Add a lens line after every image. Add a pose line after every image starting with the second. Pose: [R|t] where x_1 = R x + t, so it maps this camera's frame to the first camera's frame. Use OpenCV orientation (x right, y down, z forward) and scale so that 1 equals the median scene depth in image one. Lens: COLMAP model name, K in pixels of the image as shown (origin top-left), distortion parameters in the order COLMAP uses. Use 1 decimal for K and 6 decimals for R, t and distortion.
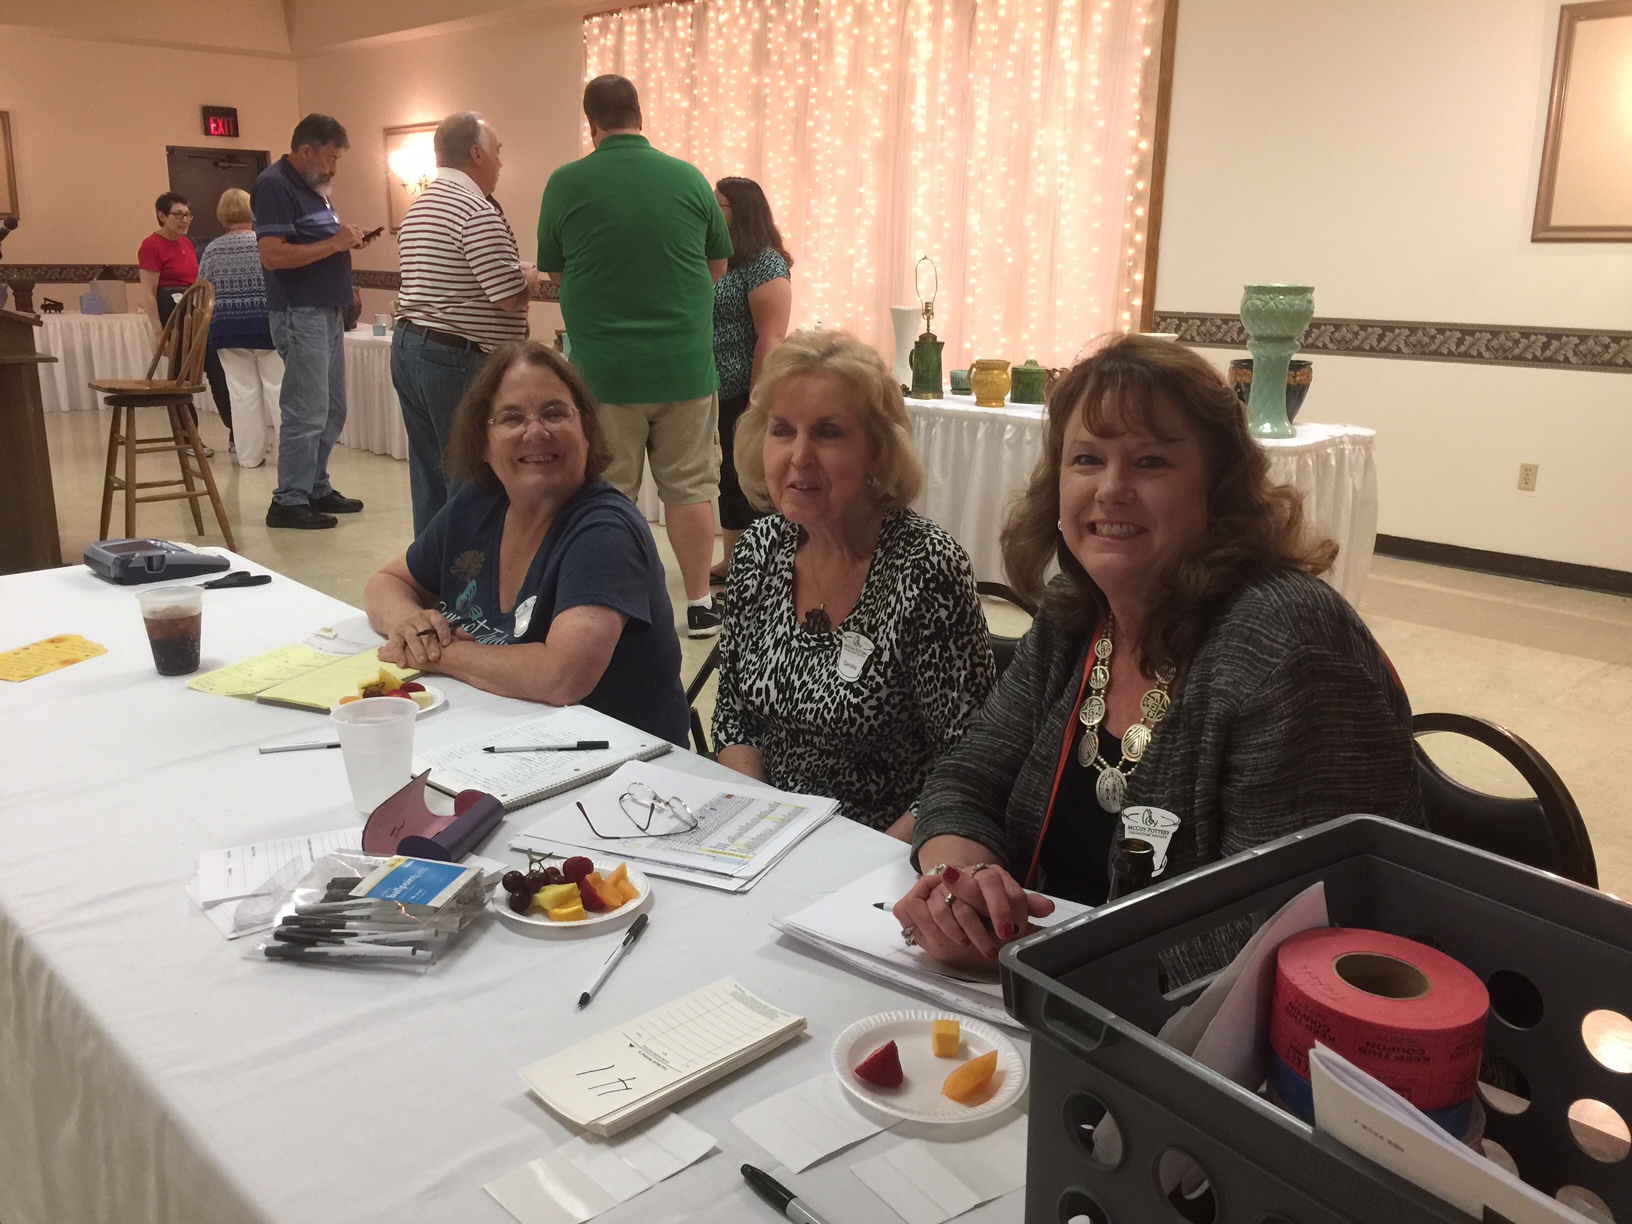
lens RADIAL K [[1390.7, 0, 806.3], [0, 1390.7, 600.7], [0, 0, 1]] dist [0.070891, -0.097751]
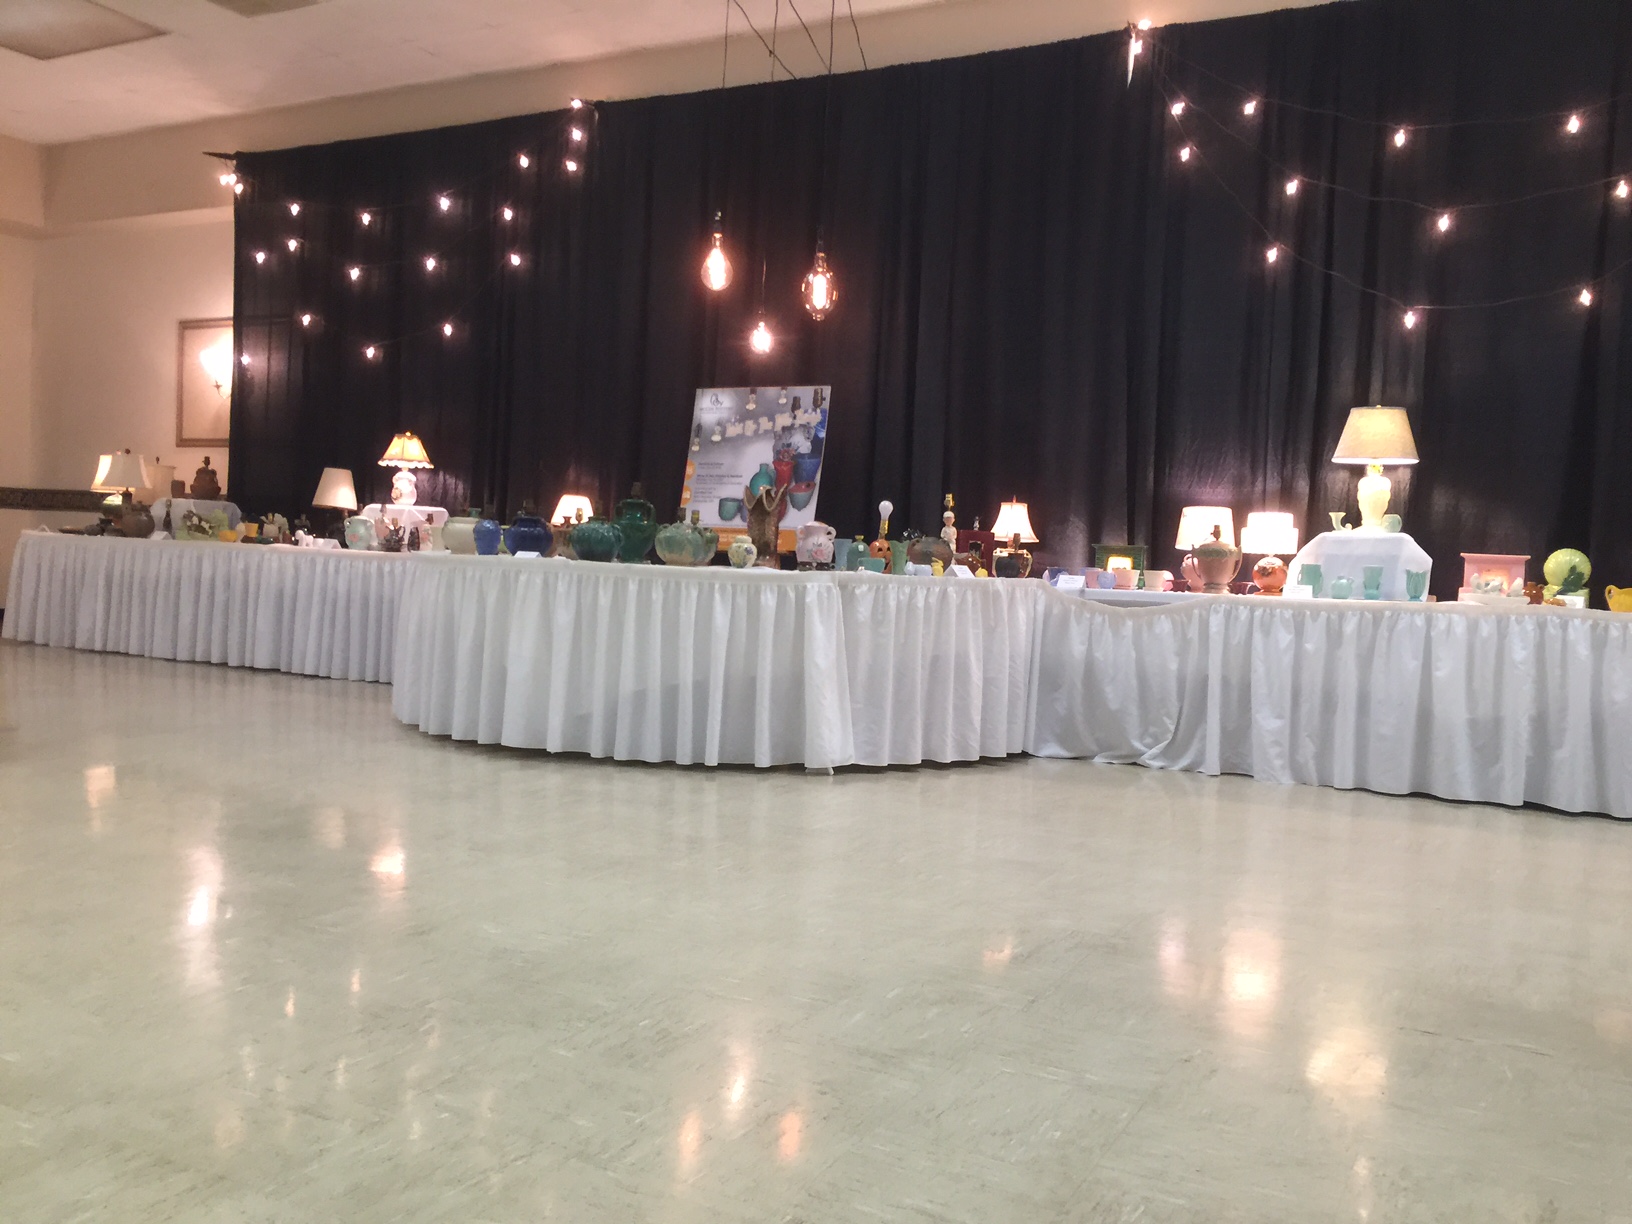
lens RADIAL K [[1390.7, 0, 799.8], [0, 1390.7, 600.1], [0, 0, 1]] dist [0.070891, -0.097751]
pose [[0.946977, 0.014331, 0.320981, -0.307056], [0.050174, 0.980153, -0.191790, -0.007408], [-0.317359, 0.197725, 0.927463, 0.233756]]
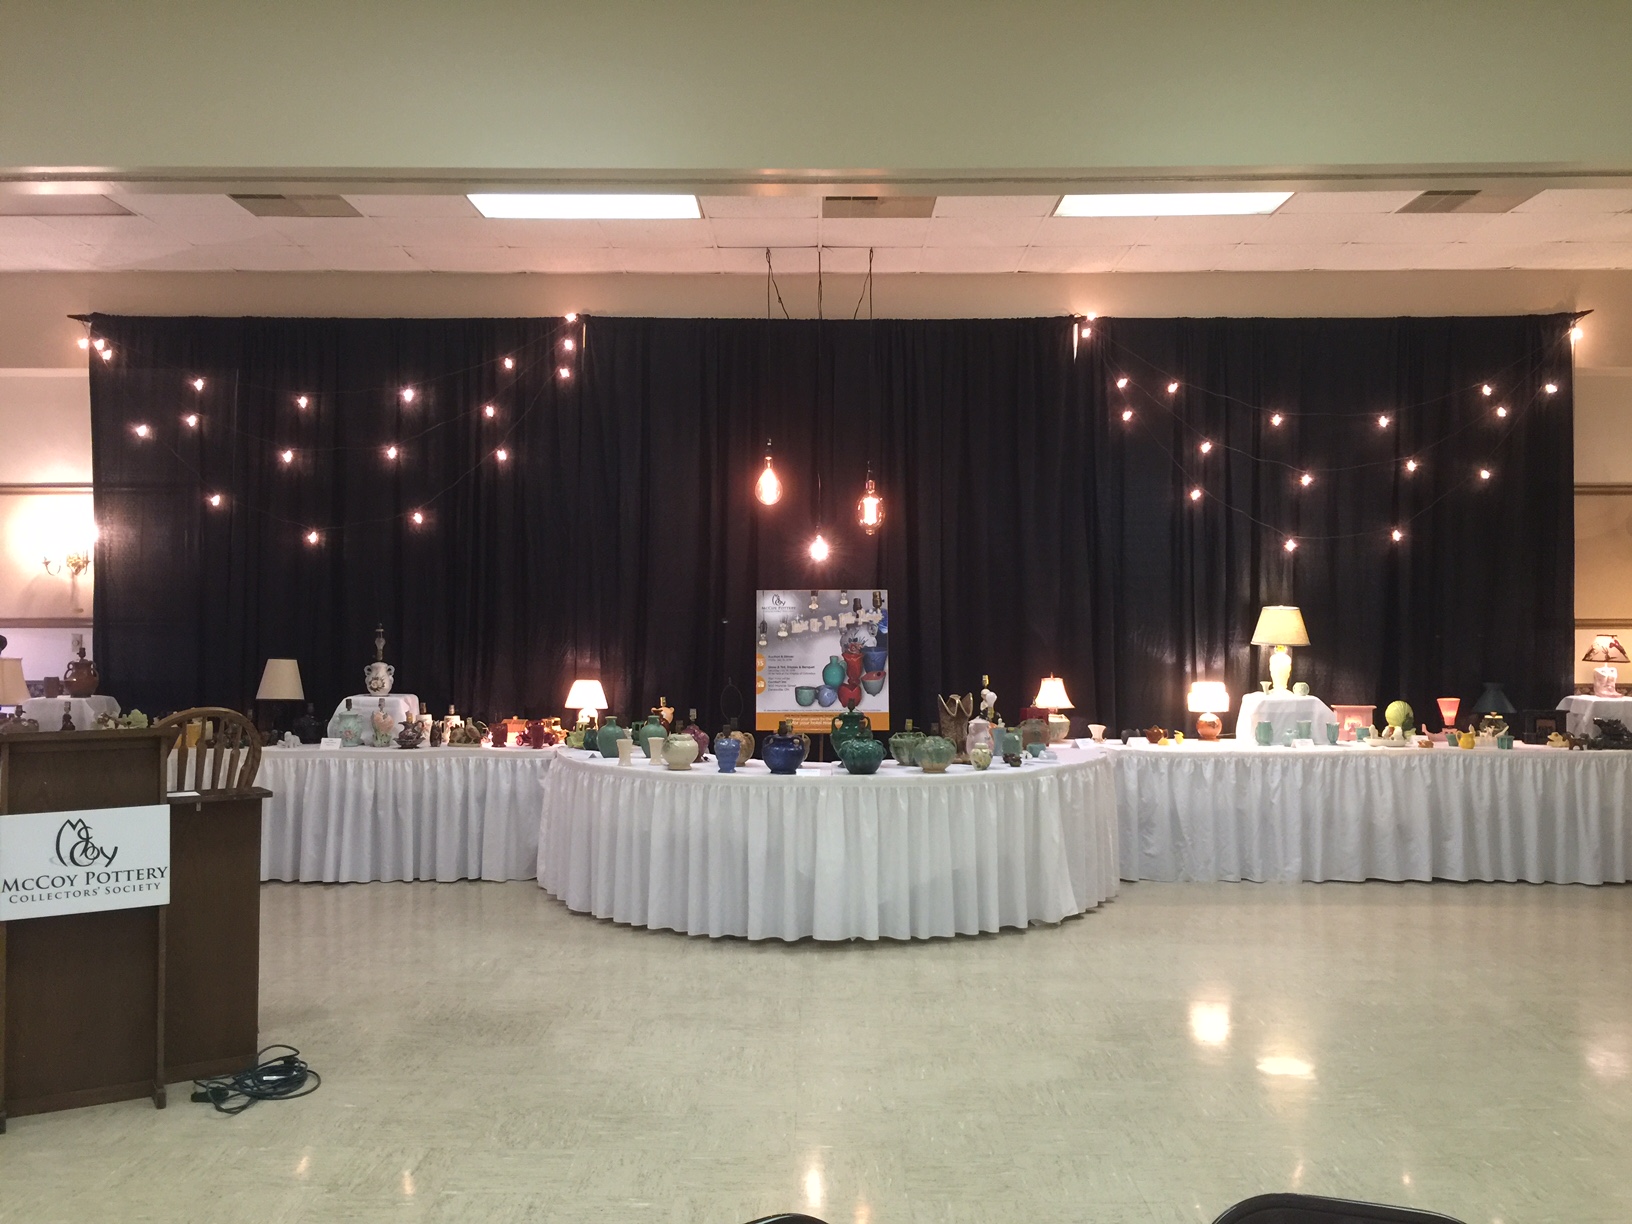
lens RADIAL K [[1390.7, 0, 811.8], [0, 1390.7, 598.4], [0, 0, 1]] dist [0.070891, -0.097751]
pose [[0.681513, -0.006889, 0.731773, -0.741972], [0.186960, 0.968411, -0.165002, -0.117272], [-0.707521, 0.249263, 0.661273, 0.339016]]
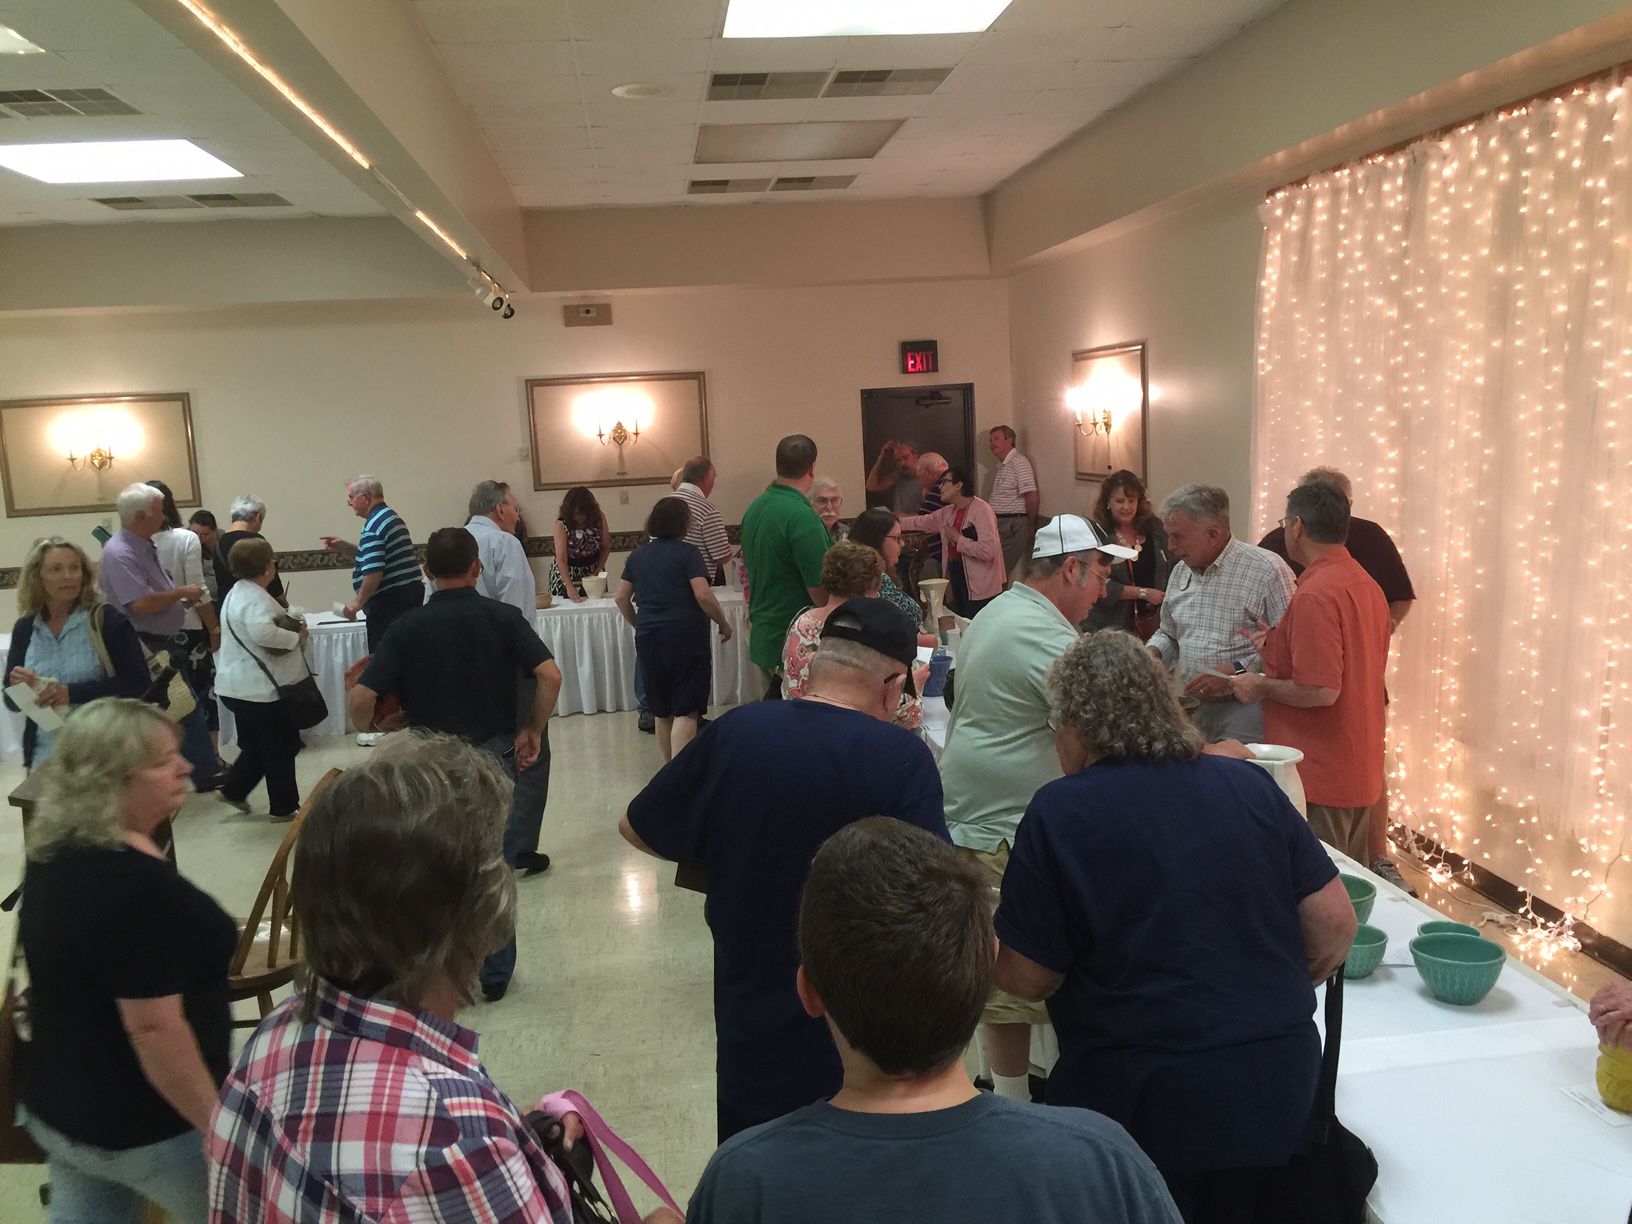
lens RADIAL K [[1390.7, 0, 812.1], [0, 1390.7, 606.6], [0, 0, 1]] dist [0.070891, -0.097751]
pose [[0.807378, 0.023523, -0.589566, 0.075489], [-0.077643, 0.994752, -0.066639, -0.175582], [0.584904, 0.099578, 0.804967, 0.393110]]
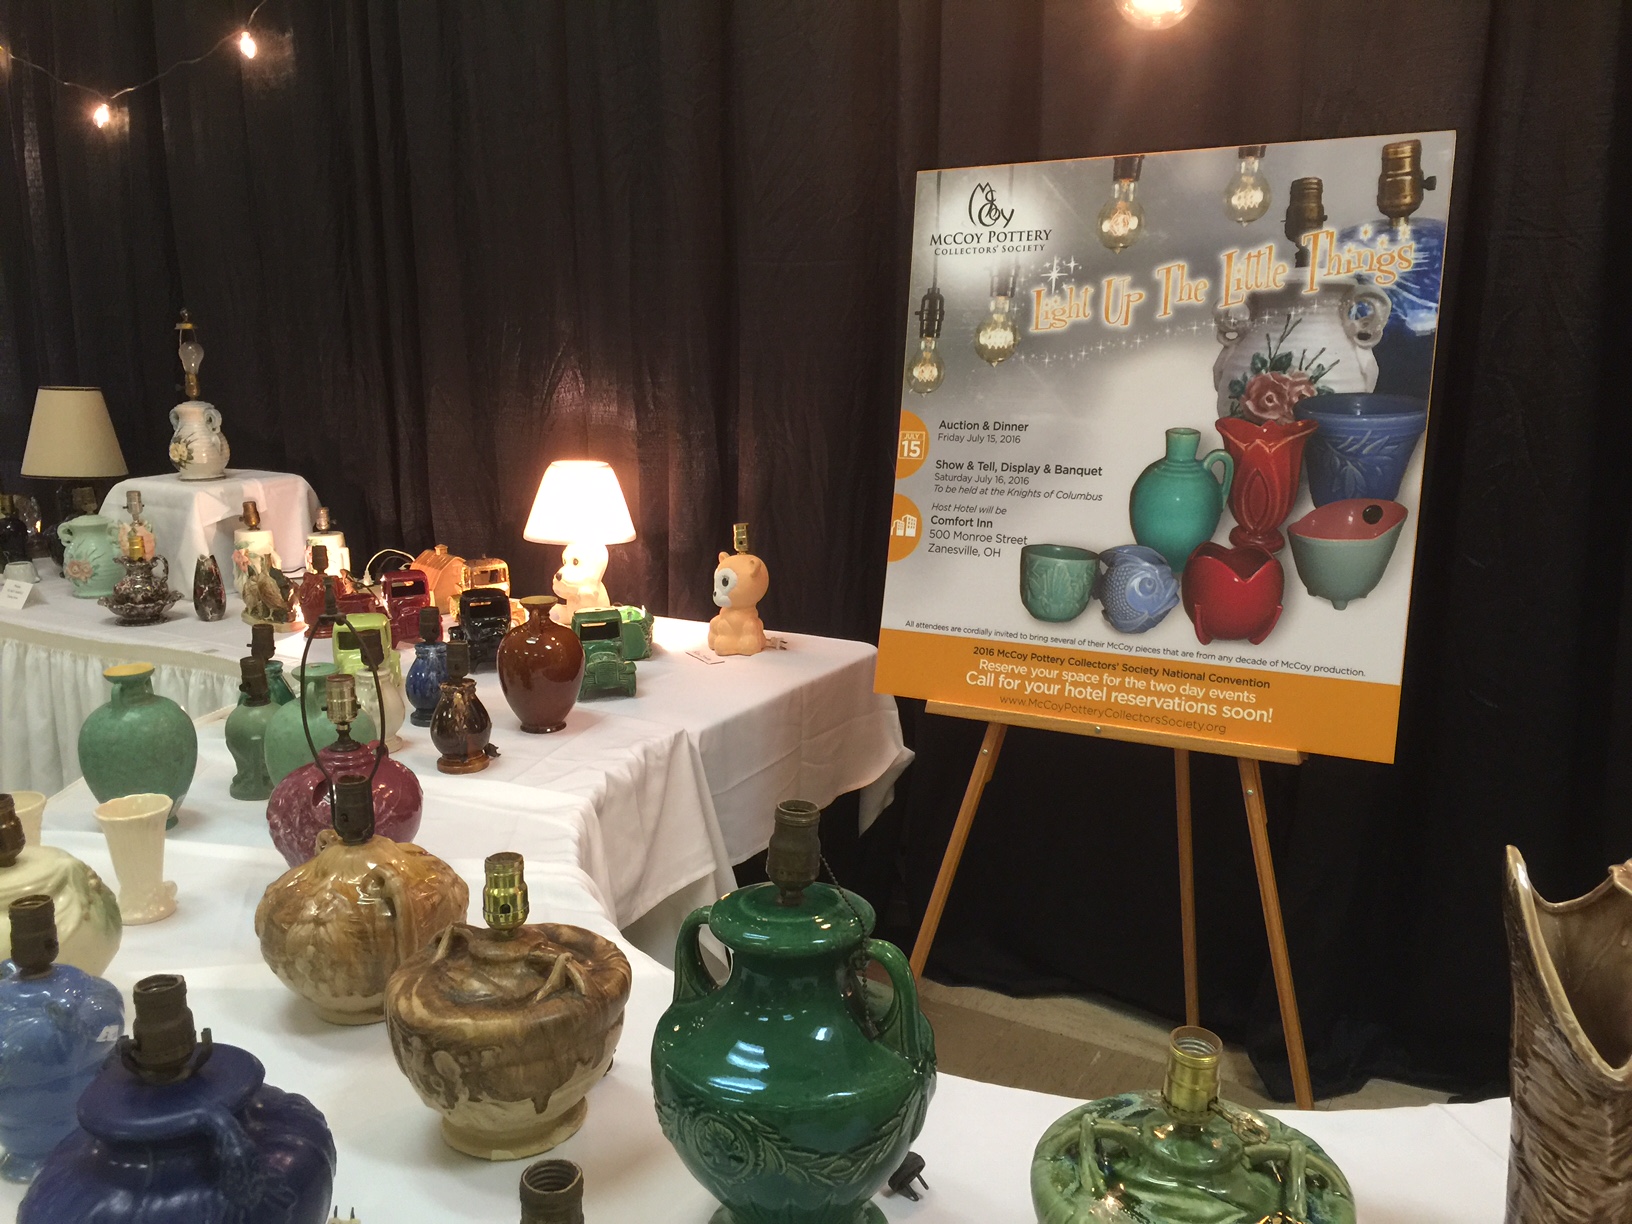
lens RADIAL K [[1390.7, 0, 811.9], [0, 1390.7, 598.8], [0, 0, 1]] dist [0.070891, -0.097751]
pose [[0.959052, -0.086988, 0.269539, -0.201277], [0.097018, 0.994991, -0.024088, -0.199224], [-0.266094, 0.049252, 0.962688, 0.730467]]
